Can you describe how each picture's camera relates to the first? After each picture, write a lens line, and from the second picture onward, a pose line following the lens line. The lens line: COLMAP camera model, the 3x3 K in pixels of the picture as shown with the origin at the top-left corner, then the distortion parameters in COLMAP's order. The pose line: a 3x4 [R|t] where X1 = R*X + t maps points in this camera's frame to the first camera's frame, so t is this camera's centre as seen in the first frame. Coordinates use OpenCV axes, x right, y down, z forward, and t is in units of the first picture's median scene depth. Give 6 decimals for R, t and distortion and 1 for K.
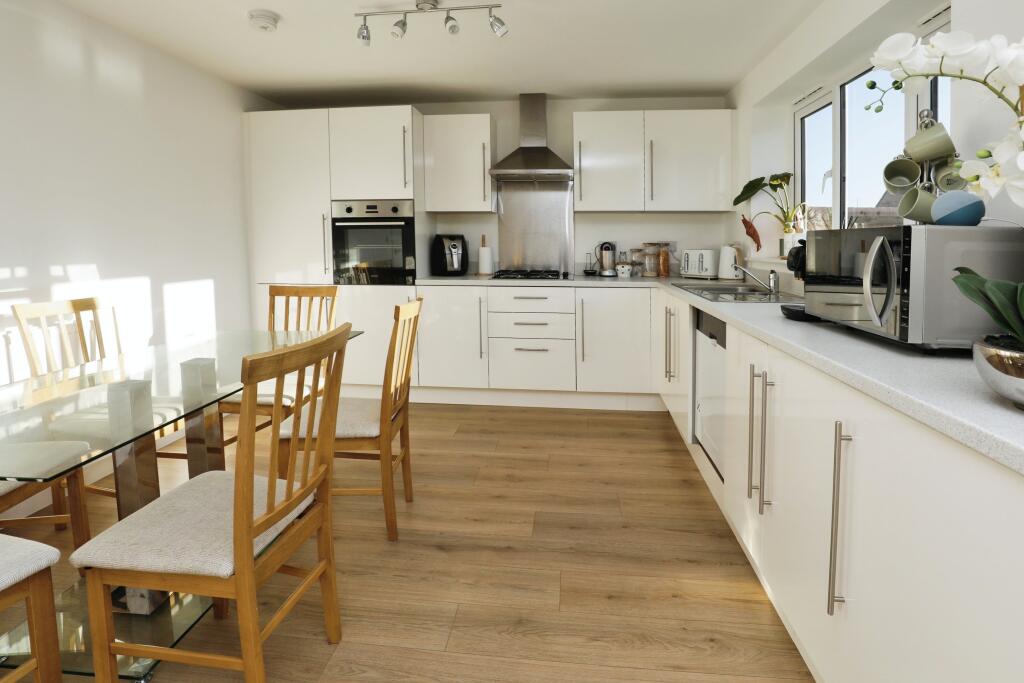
lens RADIAL K [[493.6, 0, 513.2], [0, 493.6, 236.6], [0, 0, 1]] dist [-0.032677, 0.000098]
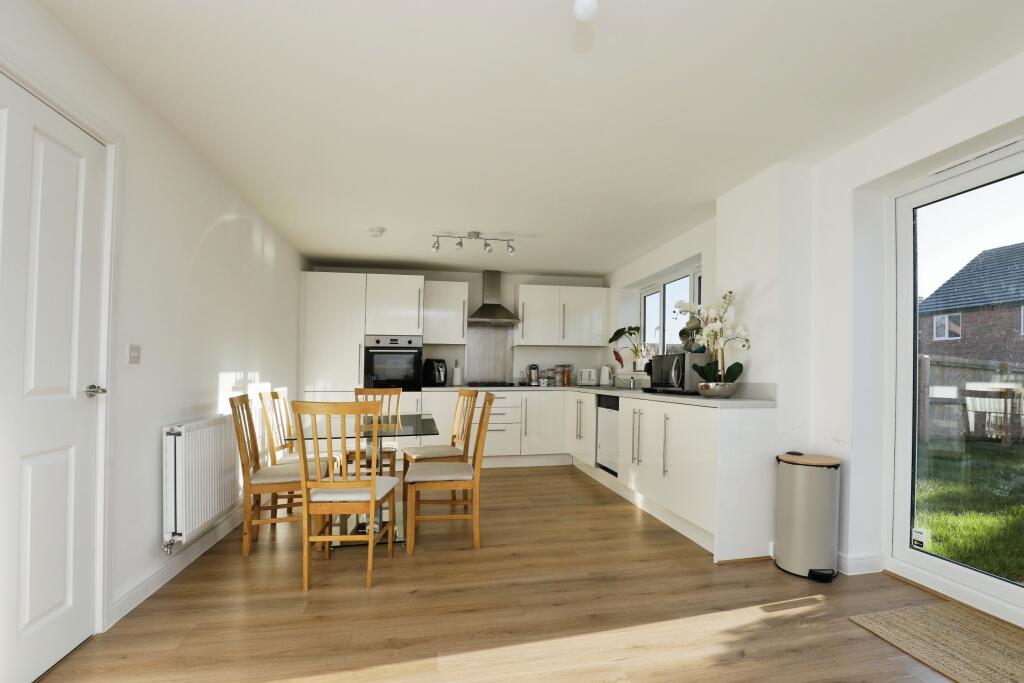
lens RADIAL K [[483.5, 0, 513.8], [0, 483.5, 361.8], [0, 0, 1]] dist [0.000630, 0.000031]
pose [[0.954750, 0.006776, 0.297332, -0.378378], [-0.002730, 0.999898, -0.014022, 0.027782], [-0.297396, 0.012576, 0.954671, -0.537908]]
